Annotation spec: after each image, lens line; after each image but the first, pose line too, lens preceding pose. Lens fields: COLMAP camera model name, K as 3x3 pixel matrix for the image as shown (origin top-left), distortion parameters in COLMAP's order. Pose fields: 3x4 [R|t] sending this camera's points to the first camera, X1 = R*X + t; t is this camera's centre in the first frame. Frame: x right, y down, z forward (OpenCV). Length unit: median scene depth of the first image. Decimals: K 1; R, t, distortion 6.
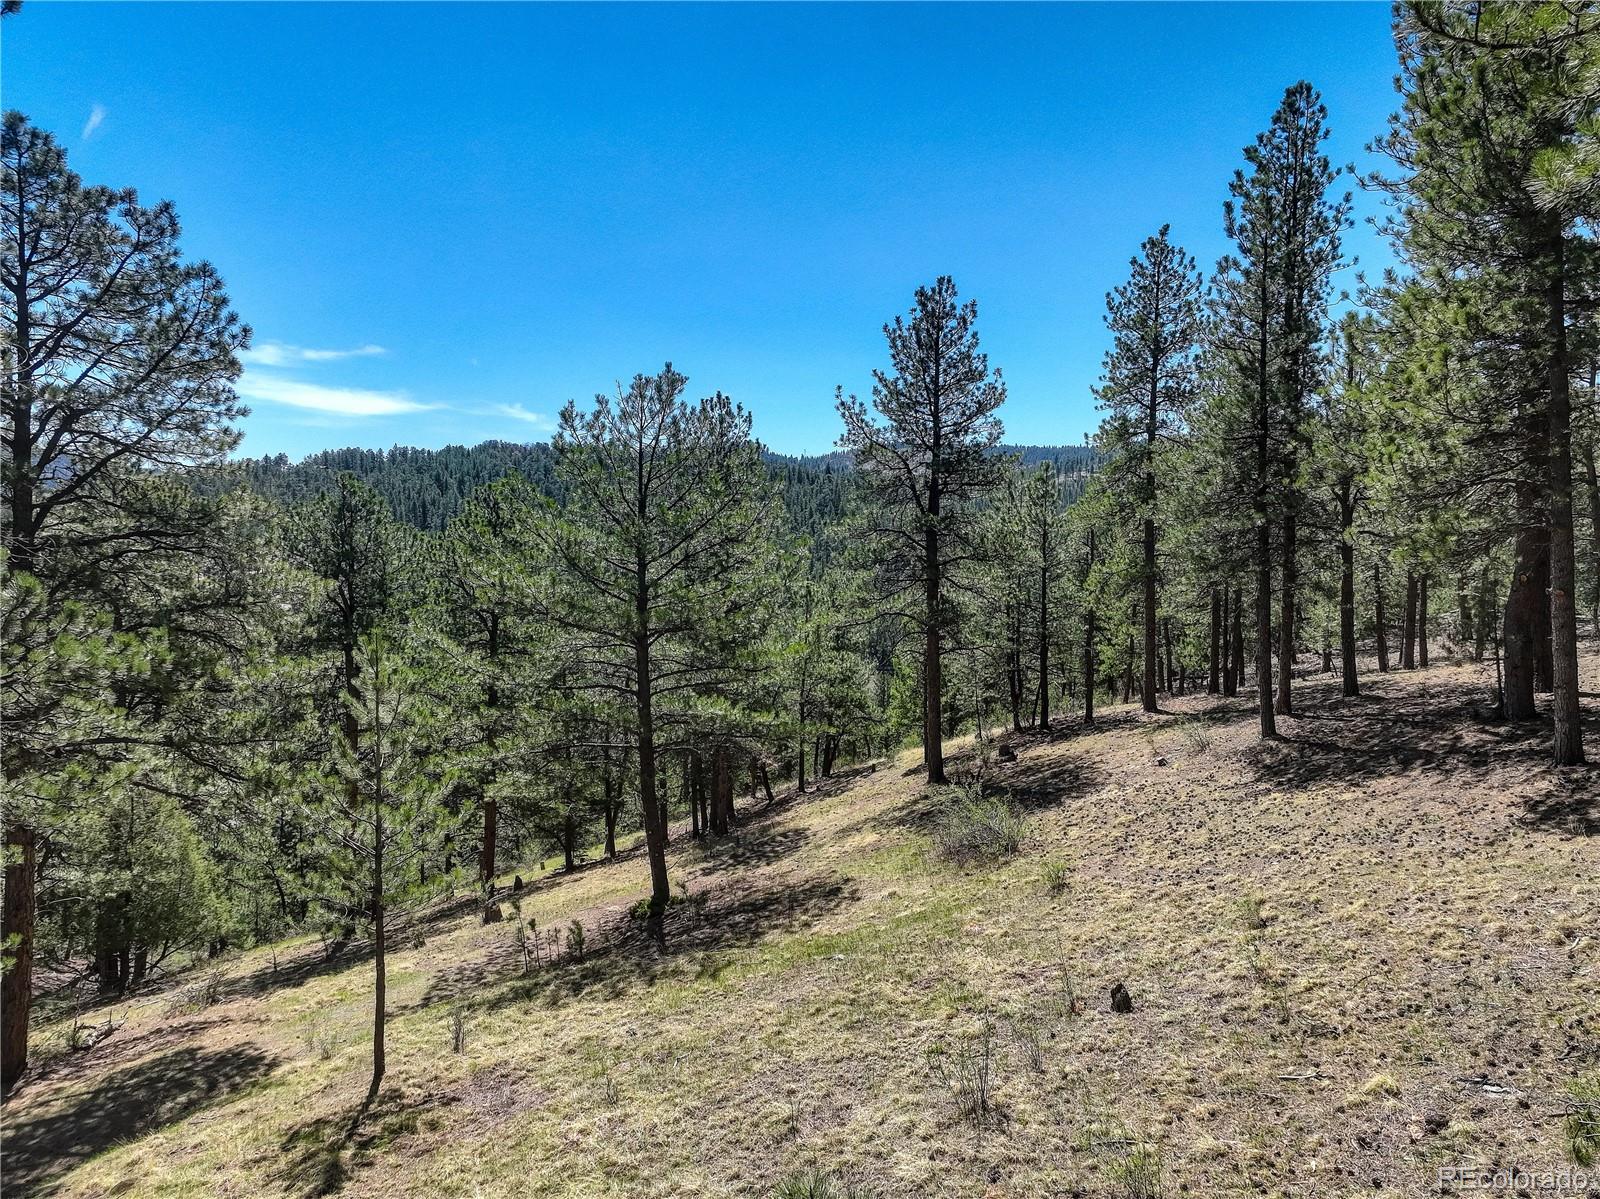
lens RADIAL K [[1109.1, 0, 797.9], [0, 1109.1, 603.3], [0, 0, 1]] dist [0.008444, 0.016648]
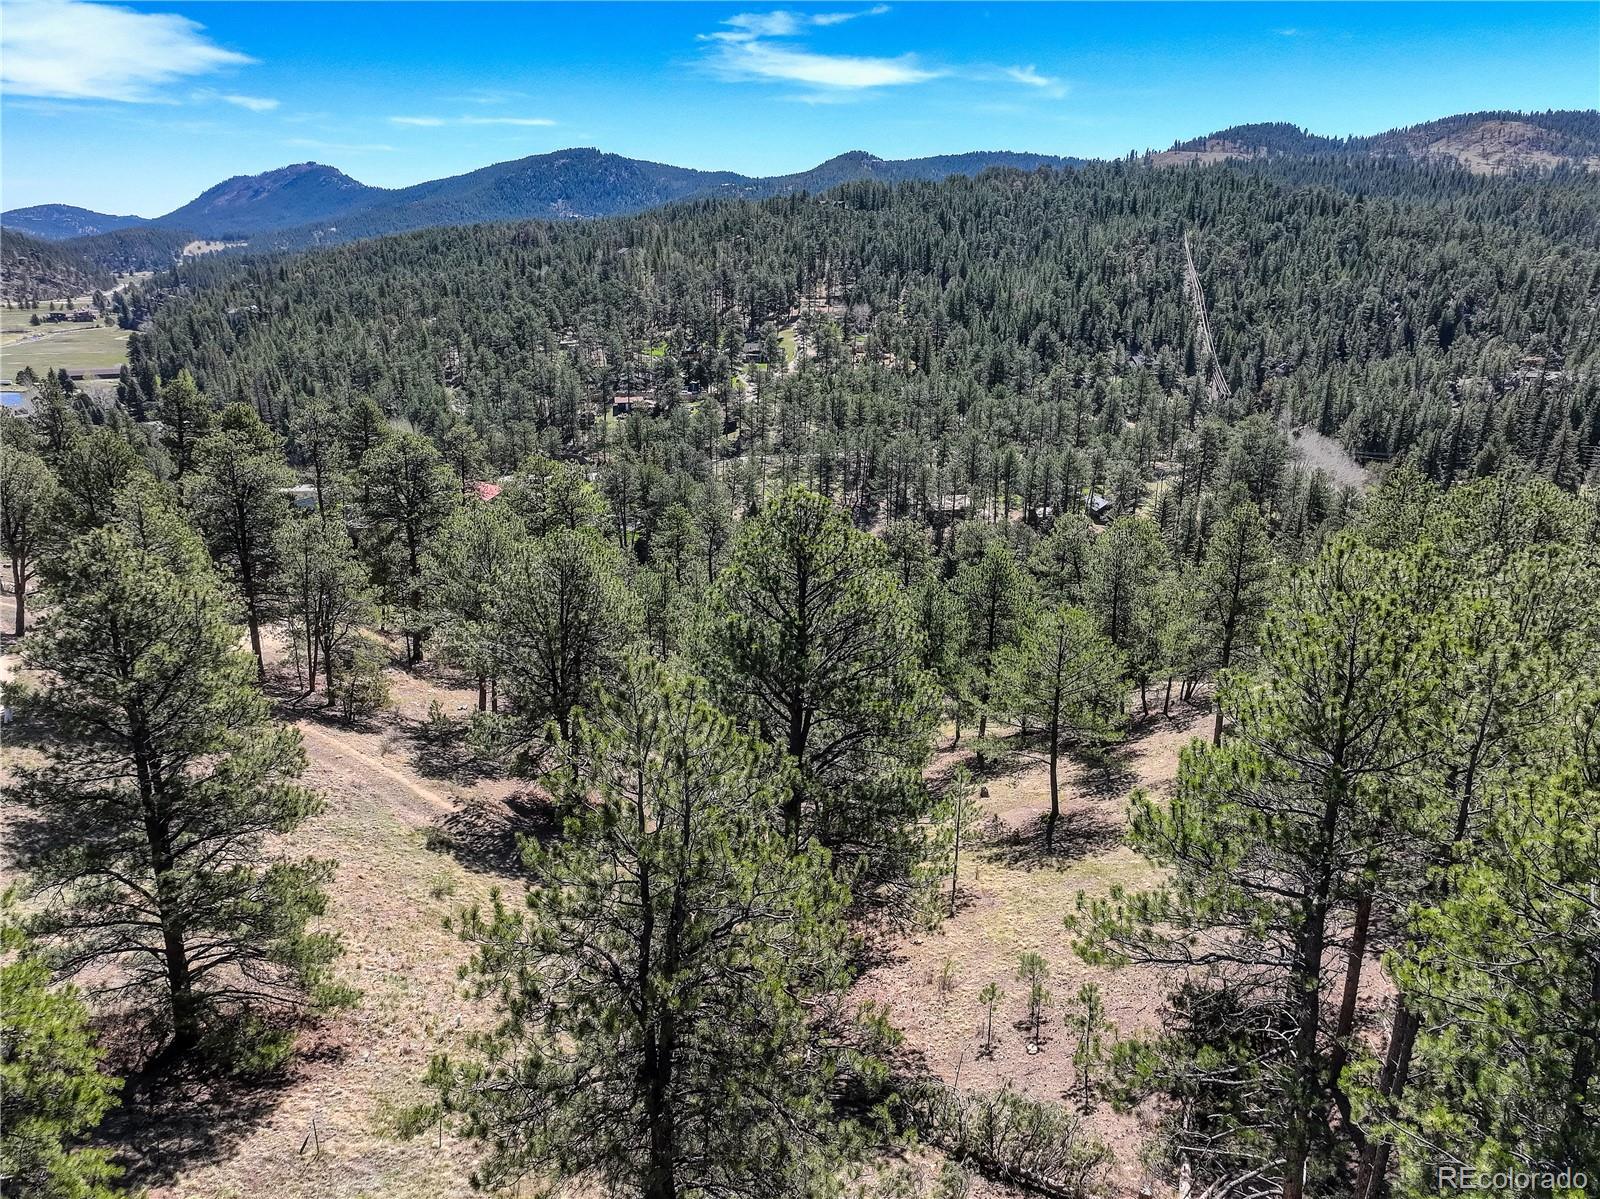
lens RADIAL K [[1109.1, 0, 800.0], [0, 1109.1, 591.6], [0, 0, 1]] dist [0.008444, 0.016648]
pose [[0.910028, 0.127354, -0.394499, 0.193614], [-0.022903, 0.965634, 0.258896, -0.598927], [0.413913, -0.226568, 0.881671, -0.917444]]
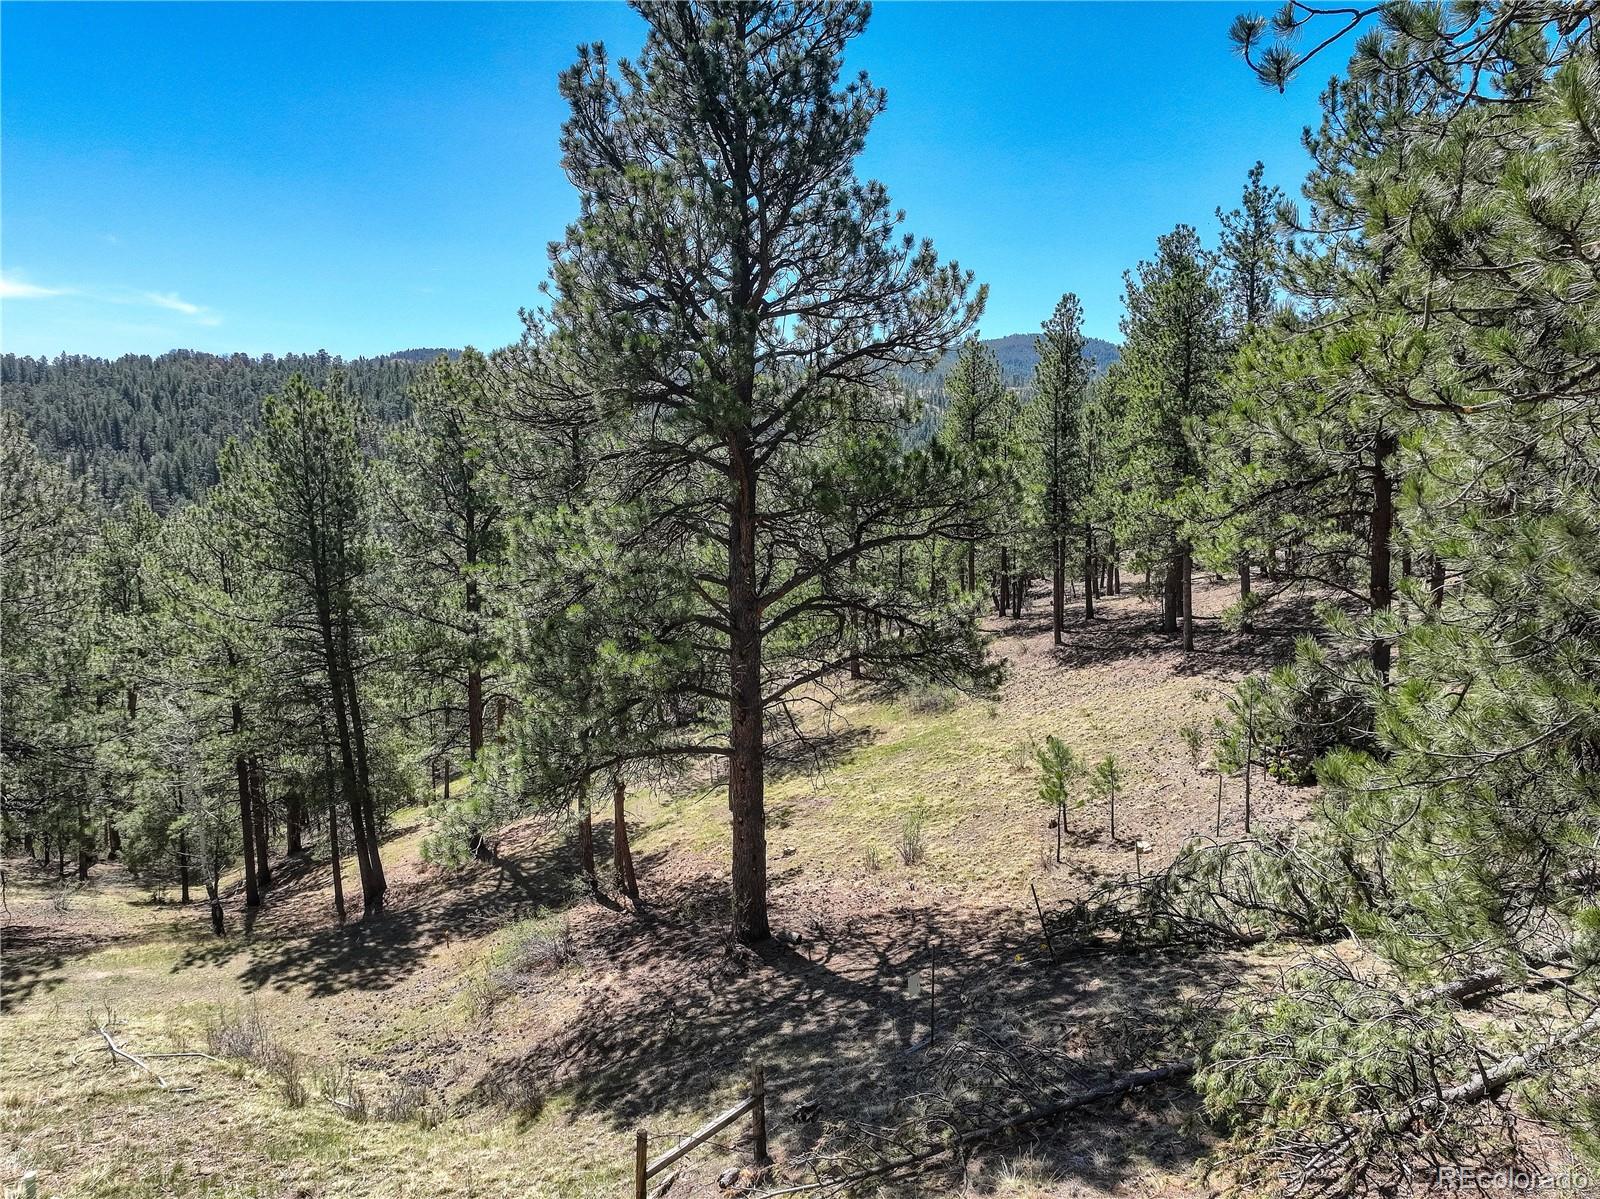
lens RADIAL K [[1109.1, 0, 805.8], [0, 1109.1, 596.2], [0, 0, 1]] dist [0.008444, 0.016648]
pose [[0.966564, -0.033285, 0.254257, -0.368261], [0.014907, 0.997156, 0.073872, -0.083848], [-0.255992, -0.067611, 0.964311, -0.561780]]
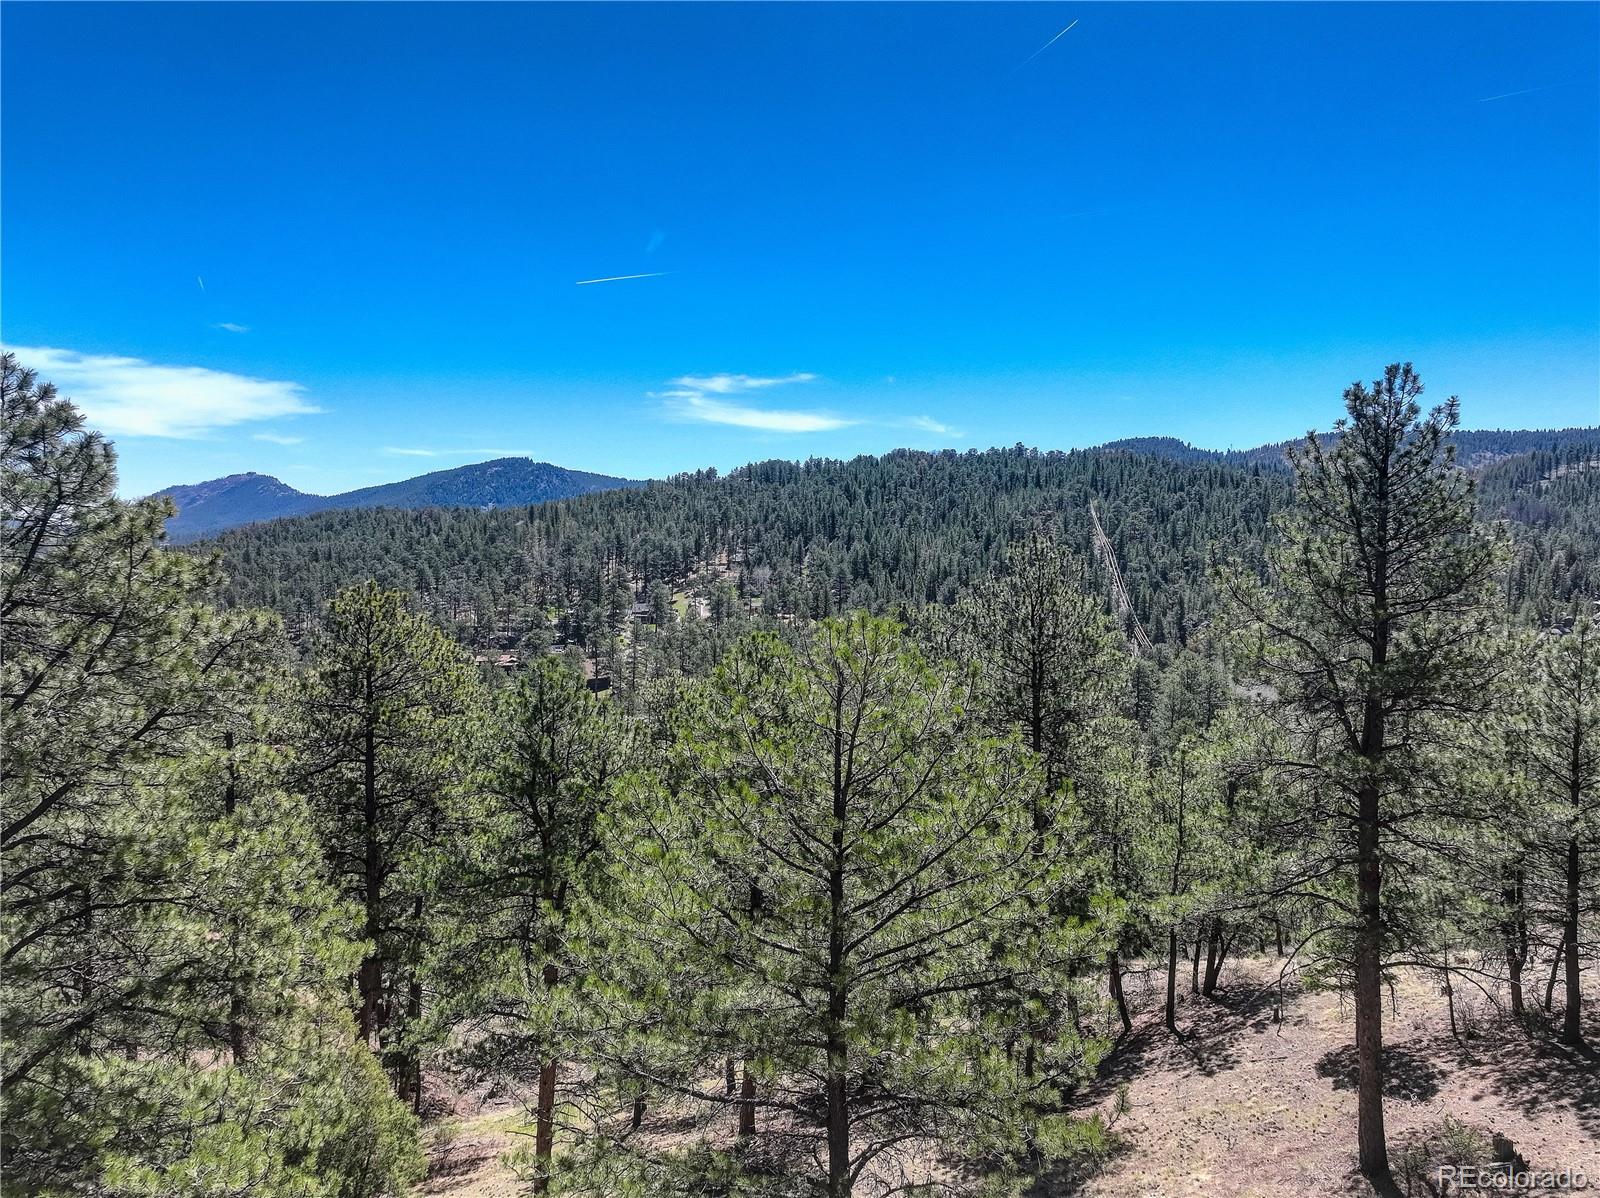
lens RADIAL K [[1109.1, 0, 800.1], [0, 1109.1, 600.2], [0, 0, 1]] dist [0.008444, 0.016648]
pose [[0.934943, 0.020715, -0.354192, 0.042648], [-0.021277, 0.999771, 0.002309, -0.157370], [0.354159, 0.005377, 0.935170, 0.301732]]
